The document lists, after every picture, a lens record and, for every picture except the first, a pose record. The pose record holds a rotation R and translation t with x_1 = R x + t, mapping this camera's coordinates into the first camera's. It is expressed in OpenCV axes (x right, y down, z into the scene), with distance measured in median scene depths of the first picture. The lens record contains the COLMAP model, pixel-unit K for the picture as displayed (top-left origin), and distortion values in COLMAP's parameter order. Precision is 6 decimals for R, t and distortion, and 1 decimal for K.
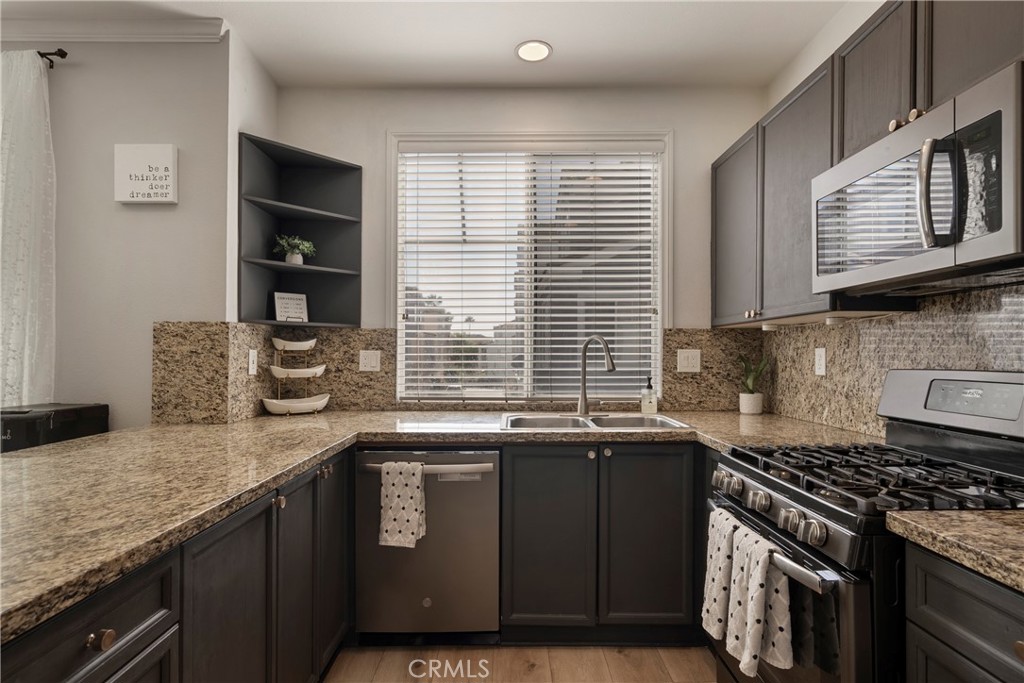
lens RADIAL K [[546.4, 0, 511.6], [0, 546.4, 353.2], [0, 0, 1]] dist [0.002709, 0.002342]
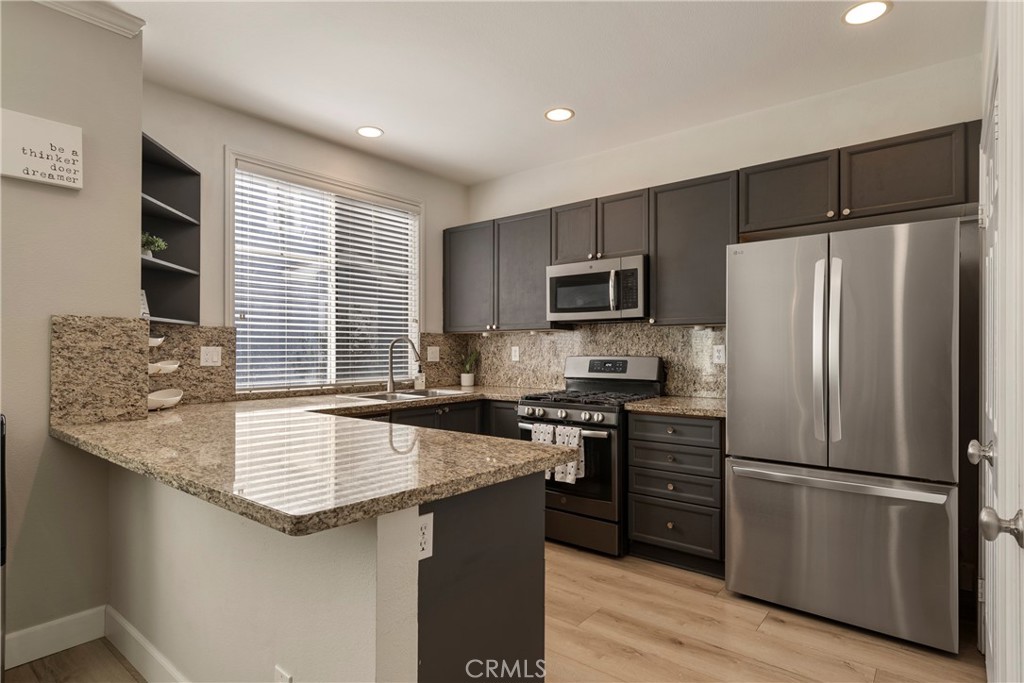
lens RADIAL K [[546.4, 0, 511.2], [0, 546.4, 341.8], [0, 0, 1]] dist [0.002709, 0.002342]
pose [[0.635106, 0.009986, 0.772360, -0.874577], [0.000372, 0.999912, -0.013234, -0.000203], [-0.772425, 0.008692, 0.635047, -0.170376]]
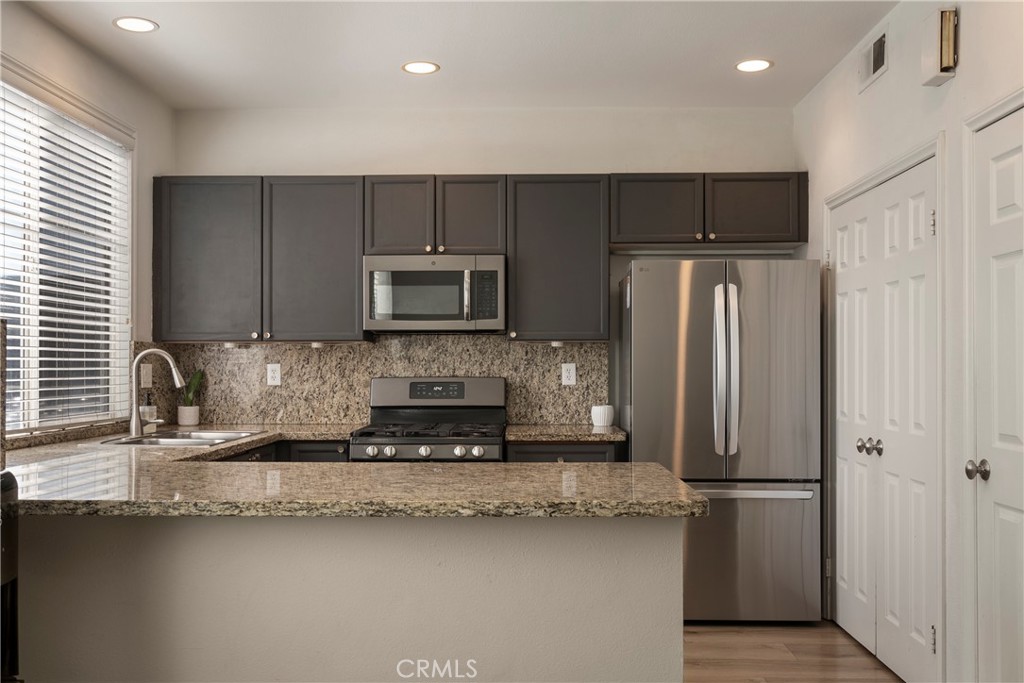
lens RADIAL K [[926.6, 0, 512.5], [0, 926.6, 349.2], [0, 0, 1]] dist [-0.001091, 0.000000]
pose [[0.018673, 0.018736, 0.999650, -1.553542], [-0.000850, 0.999824, -0.018724, -0.003478], [-0.999825, -0.000500, 0.018686, 0.403995]]
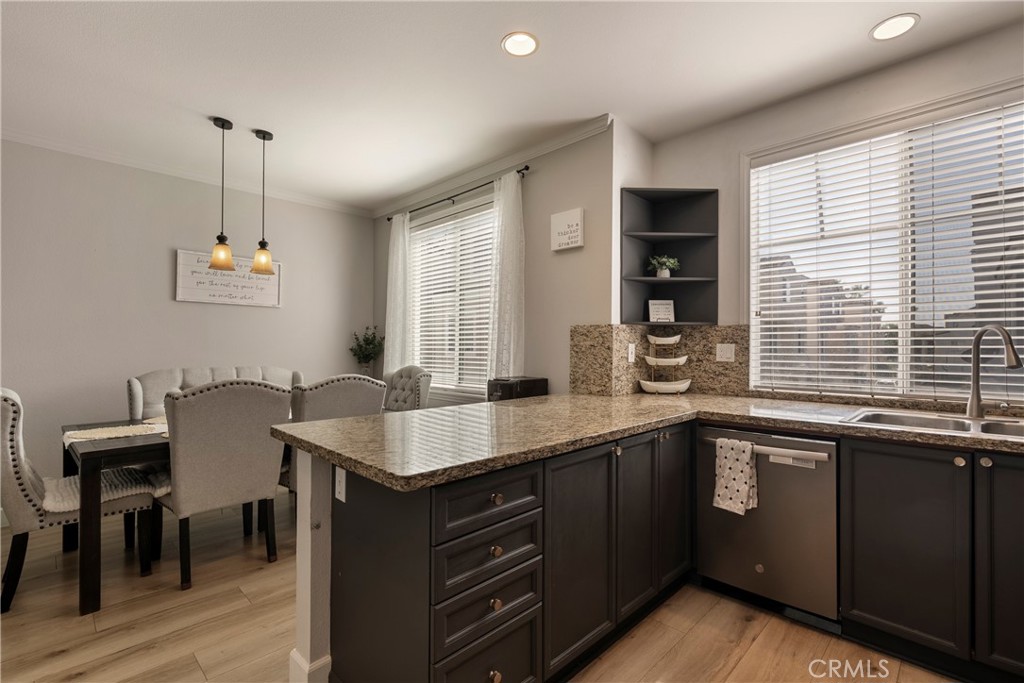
lens RADIAL K [[467.2, 0, 516.0], [0, 467.2, 340.9], [0, 0, 1]] dist [0.002204, 0.000829]
pose [[0.711927, -0.008828, -0.702198, 0.152848], [0.000422, 0.999926, -0.012143, 0.000242], [0.702254, 0.008349, 0.711878, -0.035297]]
